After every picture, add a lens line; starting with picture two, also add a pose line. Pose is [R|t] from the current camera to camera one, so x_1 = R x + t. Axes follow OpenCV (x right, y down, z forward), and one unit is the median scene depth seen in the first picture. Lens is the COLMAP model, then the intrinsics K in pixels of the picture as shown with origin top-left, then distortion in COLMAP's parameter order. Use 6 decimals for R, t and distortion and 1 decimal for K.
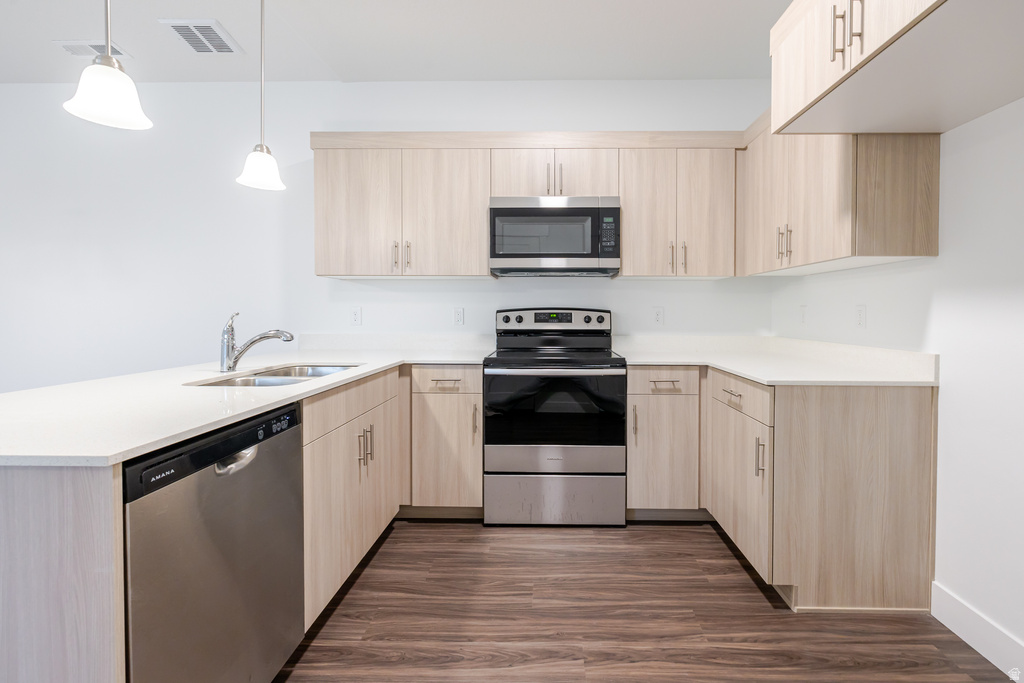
lens RADIAL K [[455.0, 0, 514.2], [0, 455.0, 326.9], [0, 0, 1]] dist [0.000526, 0.000341]
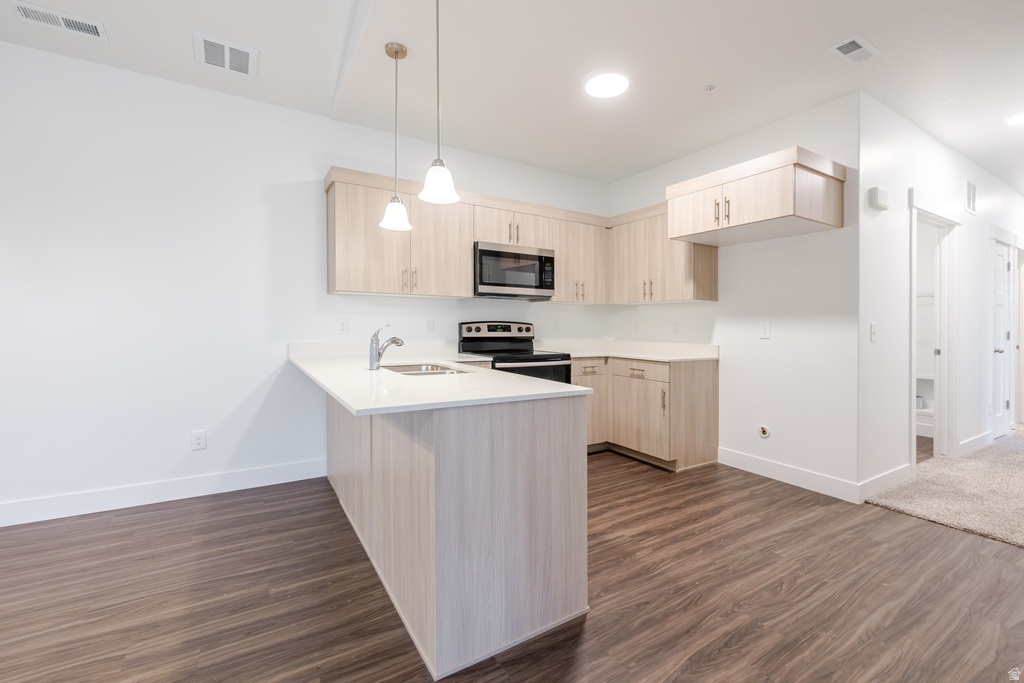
lens RADIAL K [[437.6, 0, 512.5], [0, 437.6, 329.5], [0, 0, 1]] dist [0.000680, 0.000048]
pose [[0.847278, 0.000634, 0.531150, -0.740896], [0.008636, 0.999851, -0.014970, 0.004867], [-0.531080, 0.017271, 0.847146, -0.198446]]
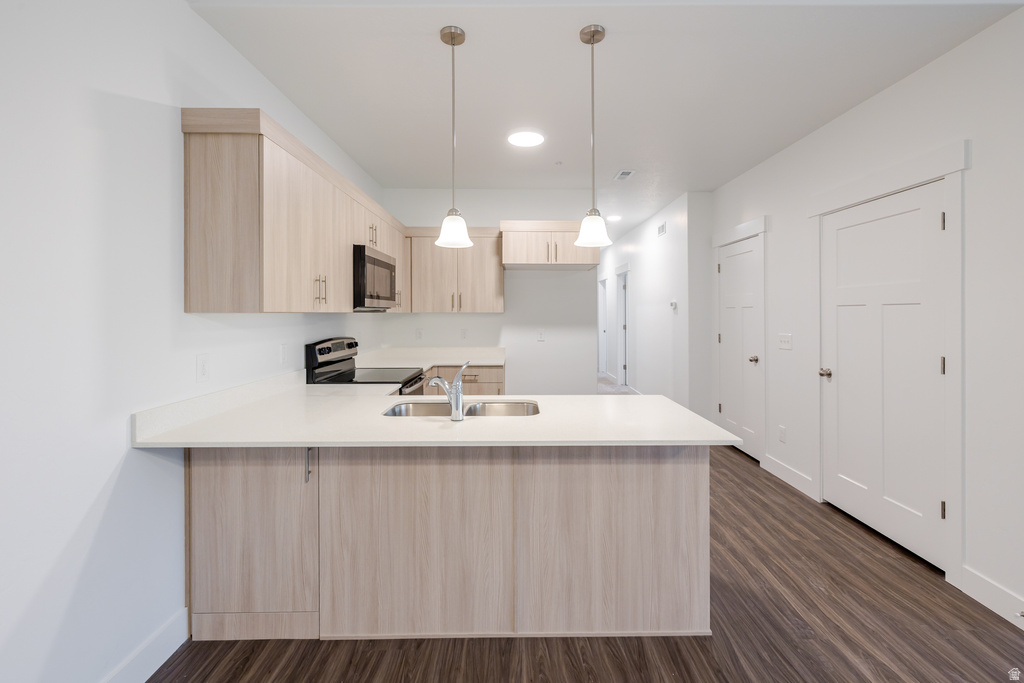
lens RADIAL K [[449.3, 0, 514.7], [0, 449.3, 307.0], [0, 0, 1]] dist [0.000553, 0.000054]
pose [[-0.018259, 0.005902, 0.999816, -1.294404], [0.028659, 0.999575, -0.005377, -0.119872], [-0.999422, 0.028556, -0.018421, 0.680583]]
